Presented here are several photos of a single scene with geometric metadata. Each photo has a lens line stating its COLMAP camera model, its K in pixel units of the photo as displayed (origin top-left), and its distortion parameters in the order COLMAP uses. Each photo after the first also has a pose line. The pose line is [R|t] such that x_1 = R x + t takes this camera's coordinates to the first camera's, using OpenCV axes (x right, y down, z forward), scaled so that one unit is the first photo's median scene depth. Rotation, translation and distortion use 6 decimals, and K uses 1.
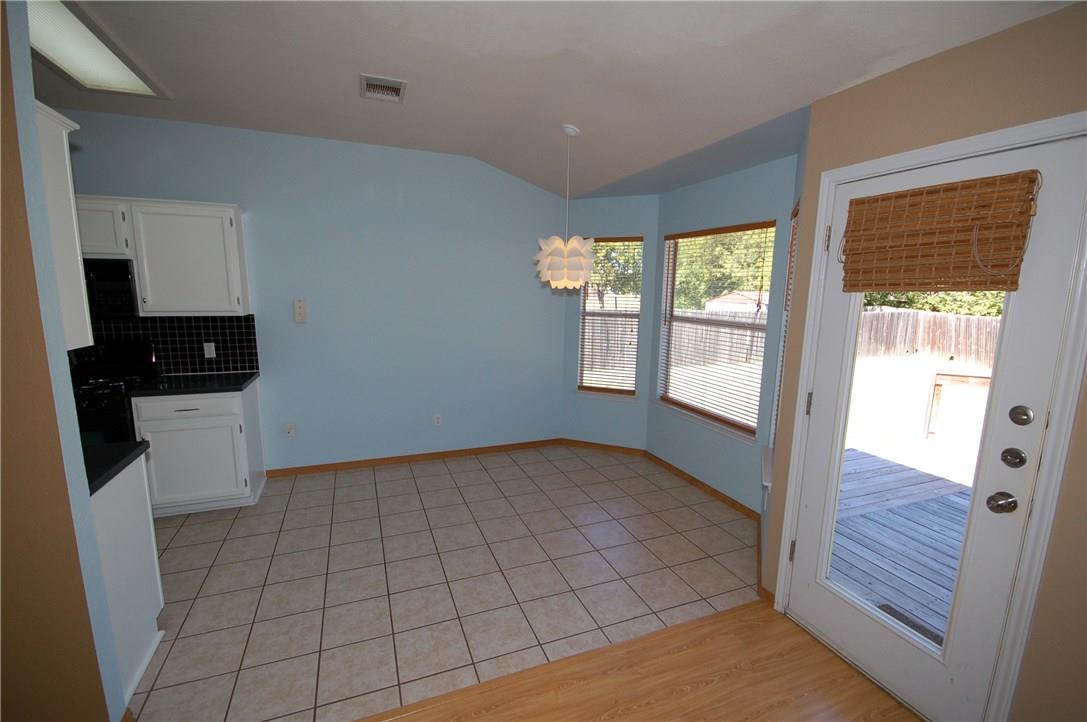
lens RADIAL K [[479.8, 0, 547.3], [0, 479.8, 367.5], [0, 0, 1]] dist [0.000833, -0.000814]
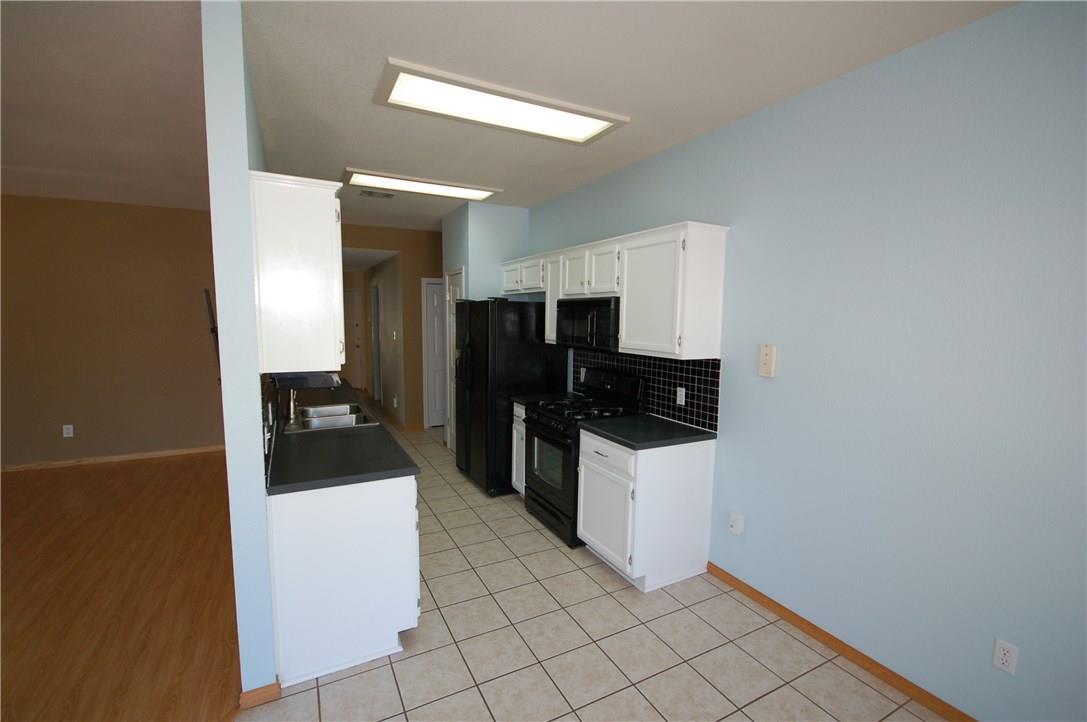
lens RADIAL K [[479.8, 0, 543.5], [0, 479.8, 366.3], [0, 0, 1]] dist [0.000833, -0.000814]
pose [[0.105184, 0.092774, -0.990116, 0.124338], [-0.174725, 0.981875, 0.073440, -0.109459], [0.978983, 0.165273, 0.119487, 0.645057]]
